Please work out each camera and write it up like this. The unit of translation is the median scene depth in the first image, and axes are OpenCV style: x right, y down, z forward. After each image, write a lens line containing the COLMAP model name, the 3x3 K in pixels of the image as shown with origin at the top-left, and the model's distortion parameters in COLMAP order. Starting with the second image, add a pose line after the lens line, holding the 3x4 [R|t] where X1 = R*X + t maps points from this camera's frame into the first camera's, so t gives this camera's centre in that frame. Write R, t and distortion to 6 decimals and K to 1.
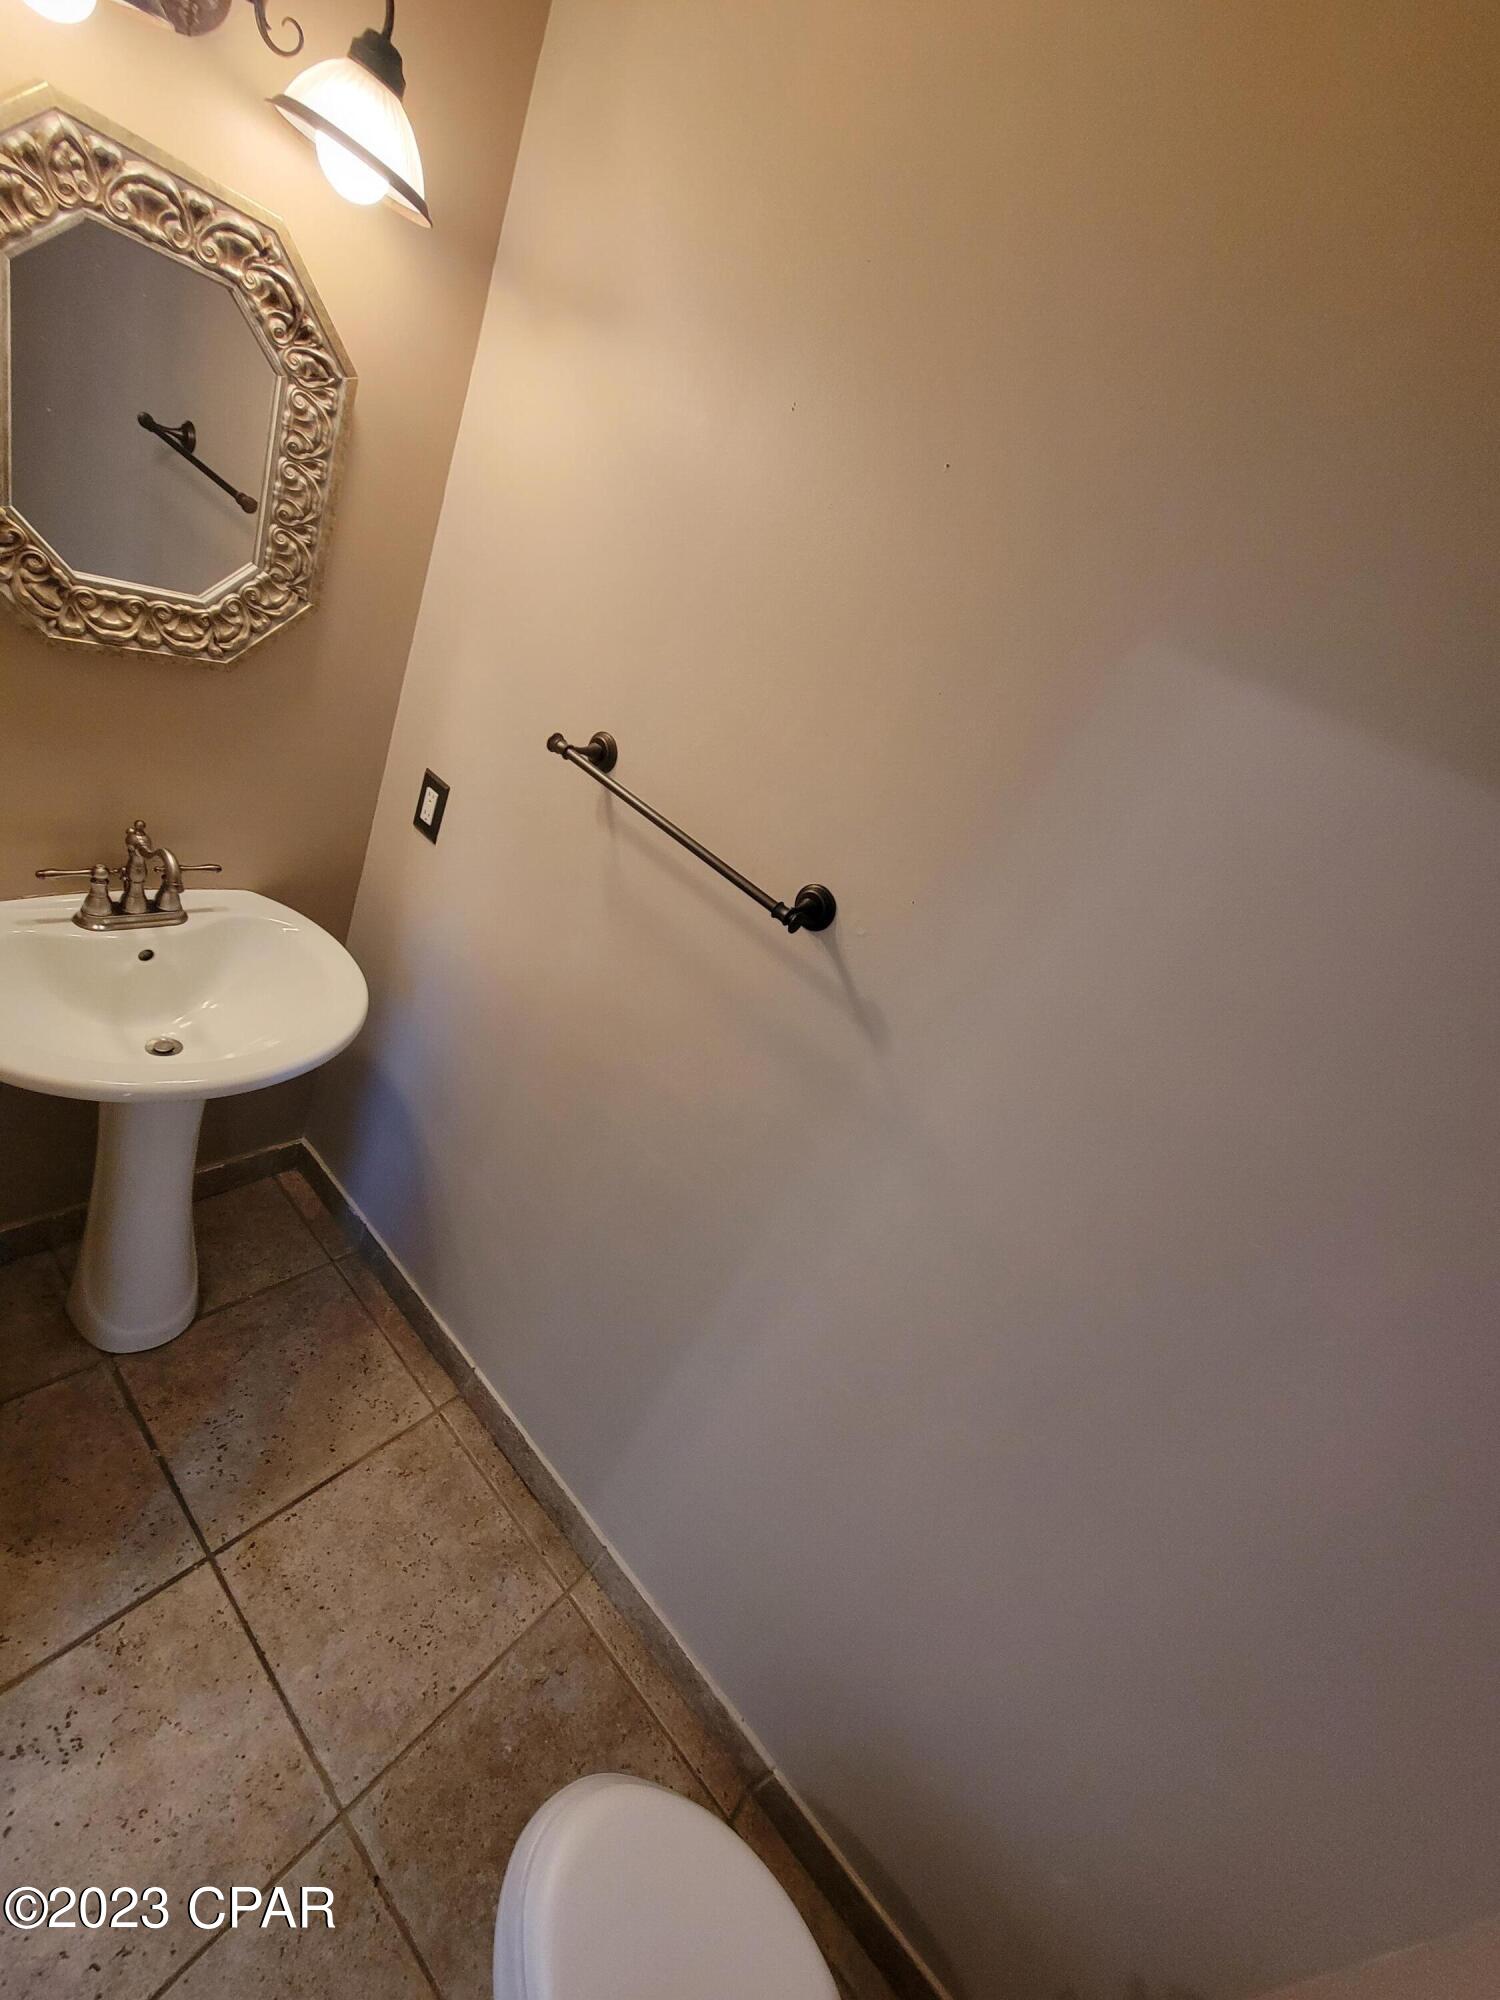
lens RADIAL K [[806.3, 0, 738.7], [0, 806.3, 996.9], [0, 0, 1]] dist [0.007724, -0.003910]
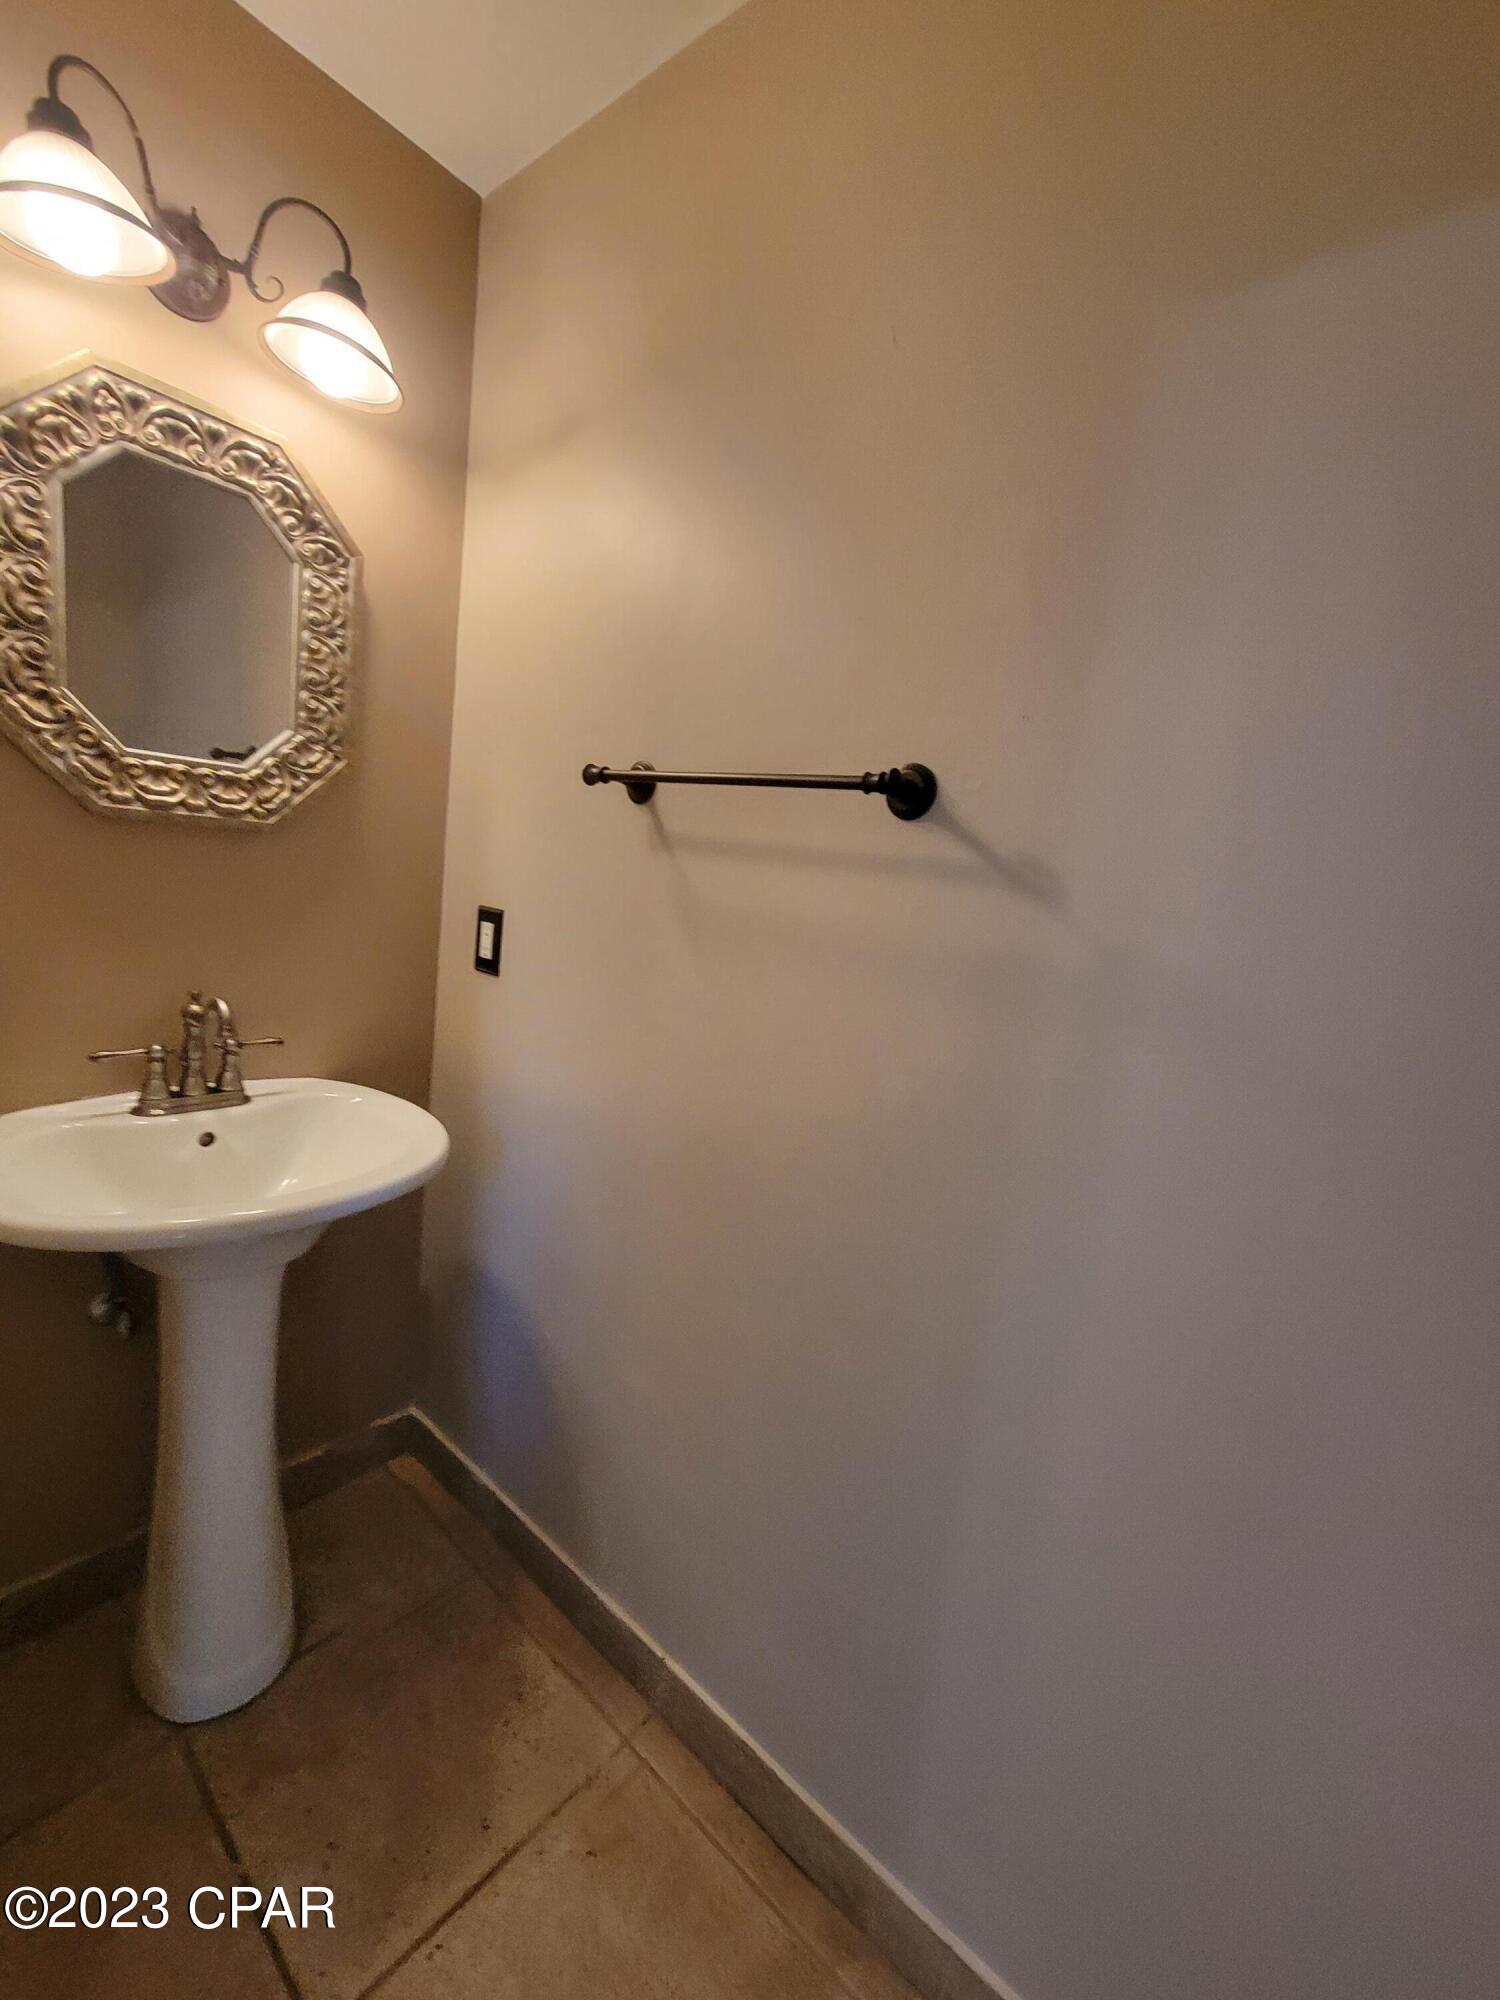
lens RADIAL K [[817.6, 0, 732.6], [0, 817.6, 998.6], [0, 0, 1]] dist [0.003596, -0.003768]
pose [[0.954716, -0.290319, -0.065062, -0.085321], [0.247474, 0.896289, -0.367998, 0.325109], [0.165151, 0.335233, 0.927547, 0.235486]]
